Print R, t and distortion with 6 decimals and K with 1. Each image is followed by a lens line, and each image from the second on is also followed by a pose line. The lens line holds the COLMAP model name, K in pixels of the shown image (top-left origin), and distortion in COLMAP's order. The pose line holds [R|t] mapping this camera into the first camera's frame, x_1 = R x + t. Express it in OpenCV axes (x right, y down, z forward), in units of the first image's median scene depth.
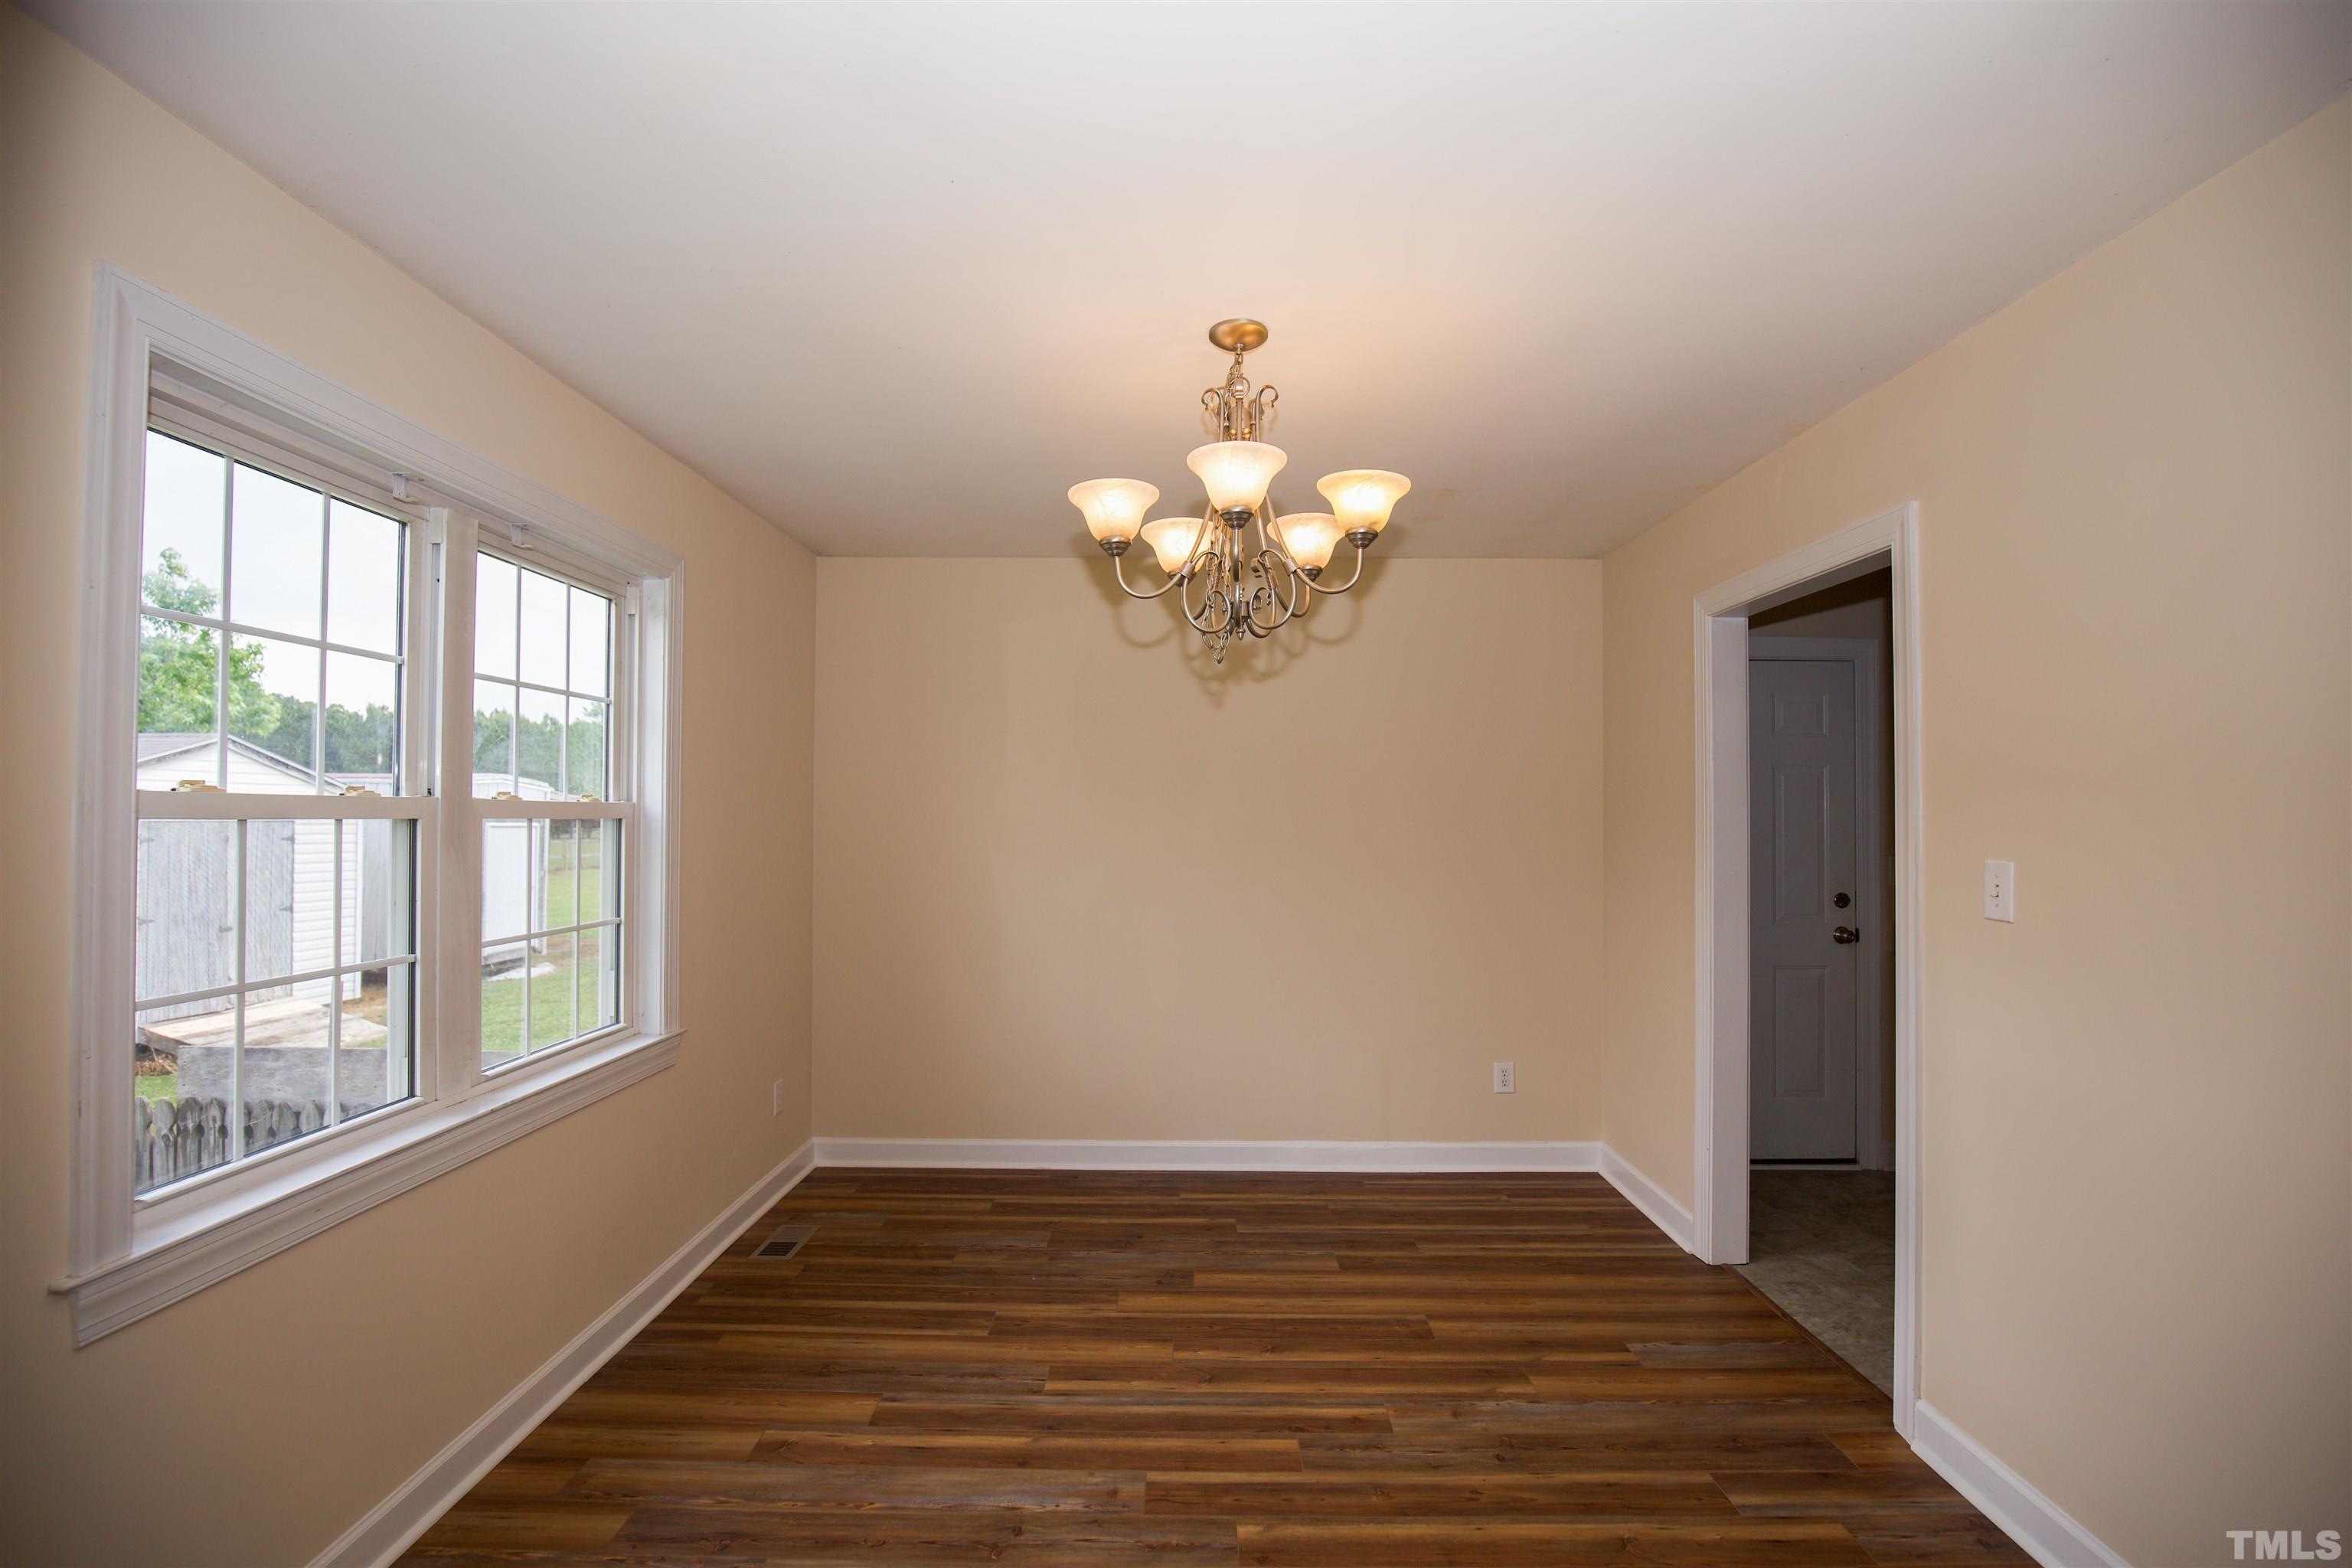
lens RADIAL K [[1079.0, 0, 1177.5], [0, 1079.0, 790.4], [0, 0, 1]] dist [-0.033388, 0.005446]
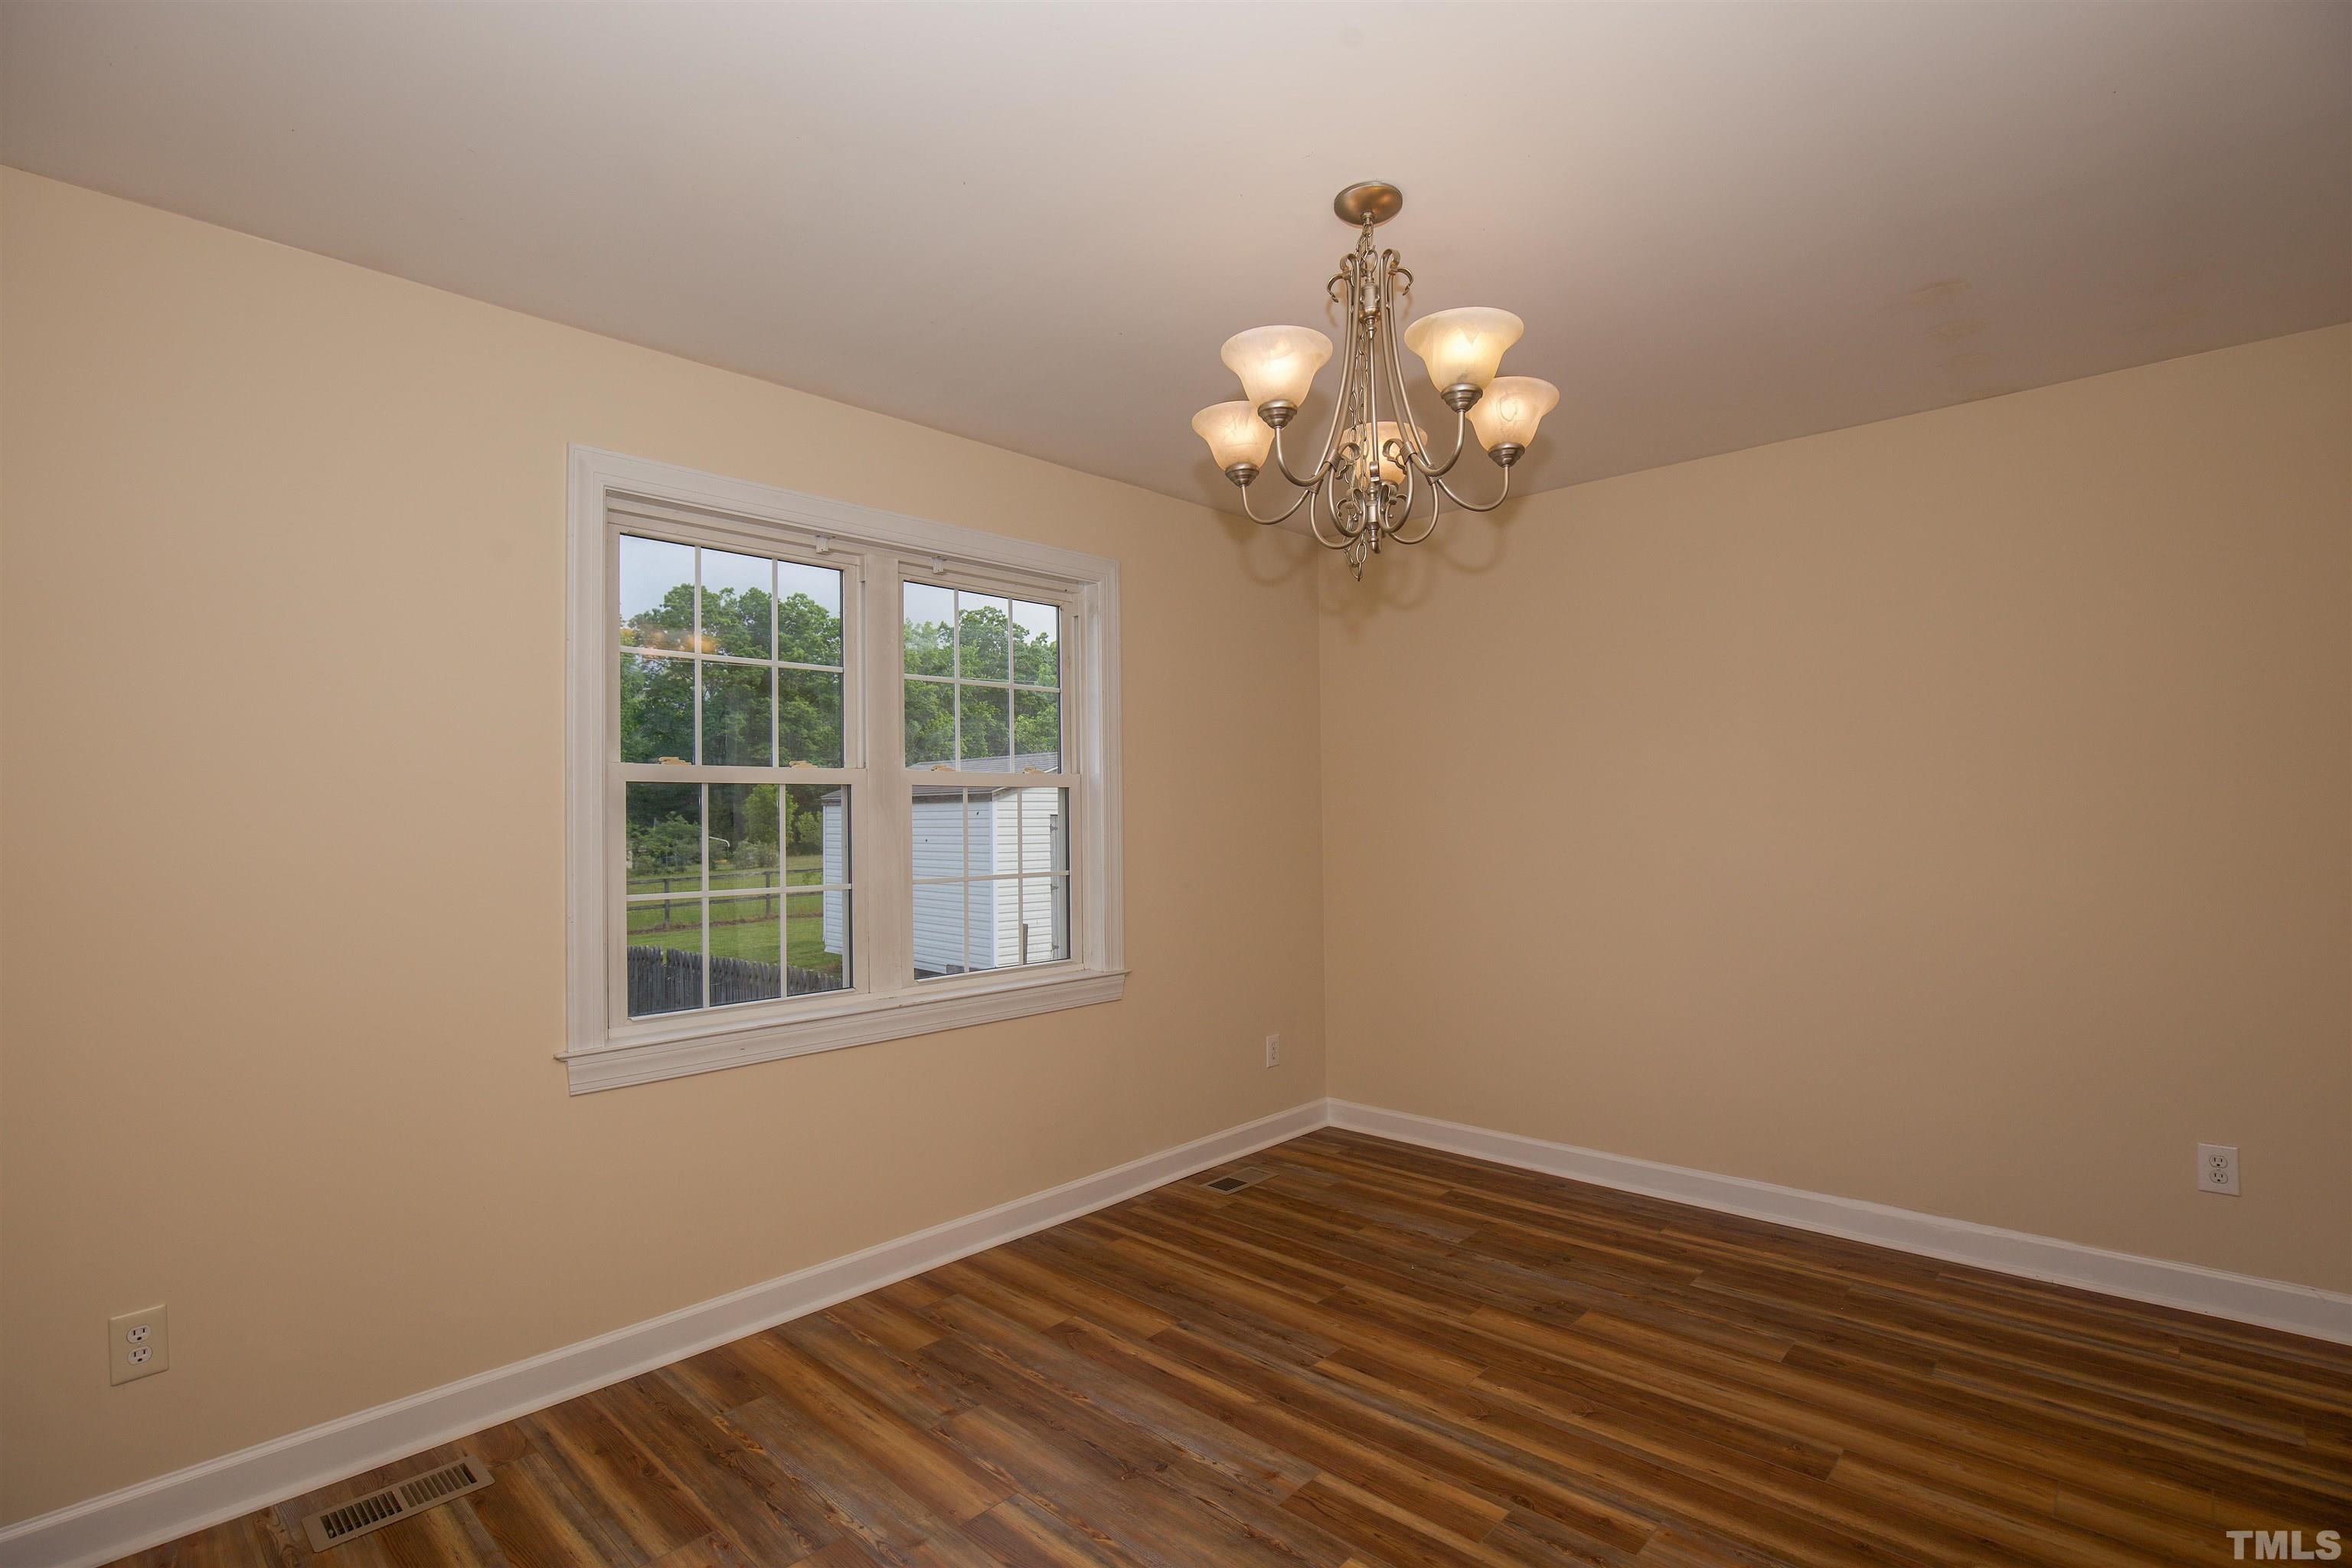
lens RADIAL K [[1101.9, 0, 1176.0], [0, 1101.9, 784.0], [0, 0, 1]] dist [-0.035811, 0.006583]
pose [[0.739909, -0.029499, -0.672060, 0.389035], [0.030114, 0.999489, -0.010717, 0.040576], [0.672033, -0.012309, 0.740419, 0.171032]]
